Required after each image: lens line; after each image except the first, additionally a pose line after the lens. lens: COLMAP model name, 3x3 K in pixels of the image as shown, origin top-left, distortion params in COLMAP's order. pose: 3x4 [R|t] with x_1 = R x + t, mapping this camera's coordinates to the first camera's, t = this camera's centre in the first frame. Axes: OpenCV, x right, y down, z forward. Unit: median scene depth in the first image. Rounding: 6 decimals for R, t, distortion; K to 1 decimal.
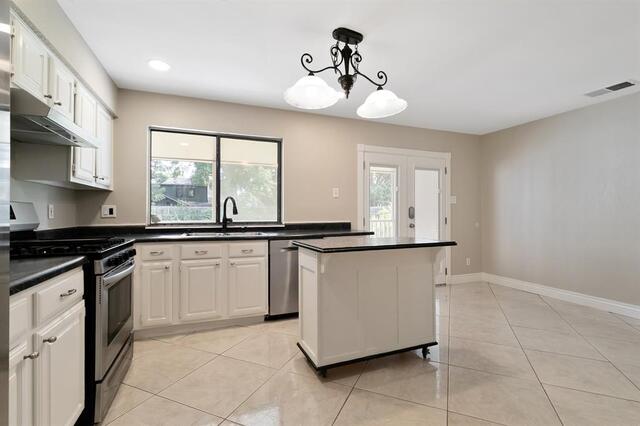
lens RADIAL K [[295.0, 0, 318.7], [0, 295.0, 209.3], [0, 0, 1]] dist [0.007238, -0.002238]
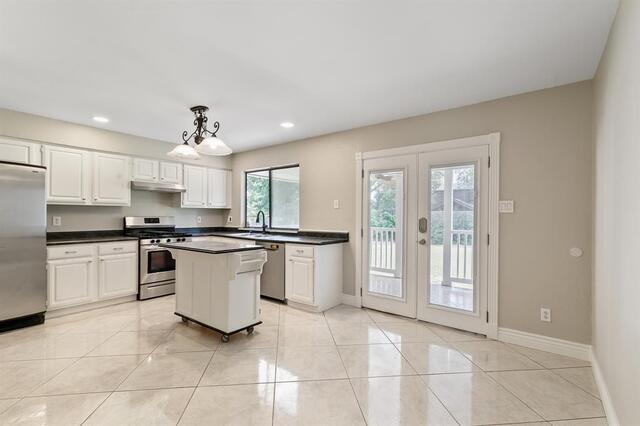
lens RADIAL K [[295.0, 0, 321.9], [0, 295.0, 209.7], [0, 0, 1]] dist [0.007238, -0.002238]
pose [[0.507500, -0.013507, -0.861546, 0.859801], [0.003054, 0.999899, -0.013877, -0.019012], [0.861646, 0.004412, 0.507490, 0.378402]]
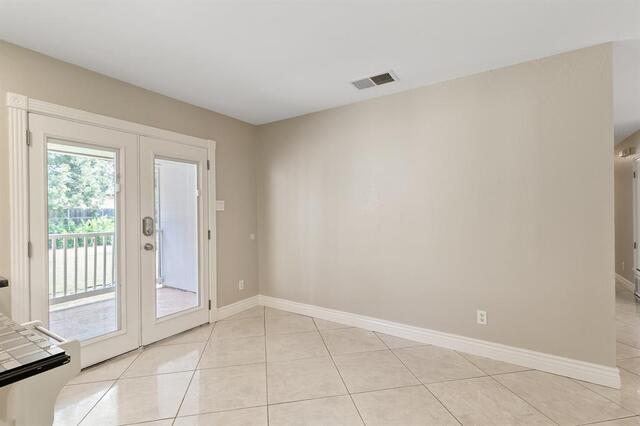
lens RADIAL K [[295.0, 0, 323.3], [0, 295.0, 210.1], [0, 0, 1]] dist [0.007238, -0.002238]
pose [[0.806301, -0.005370, 0.591482, 0.245962], [0.003947, 0.999985, 0.003698, -0.023933], [-0.591493, -0.000647, 0.806310, 0.273423]]
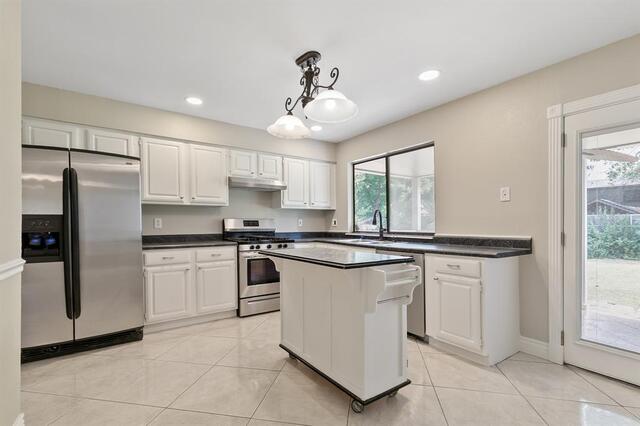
lens RADIAL K [[295.0, 0, 318.4], [0, 295.0, 222.9], [0, 0, 1]] dist [0.007238, -0.002238]
pose [[0.228751, -0.001529, -0.973484, 0.567927], [0.011236, 0.999936, 0.001069, 0.004162], [0.973420, -0.011182, 0.228754, 0.385512]]
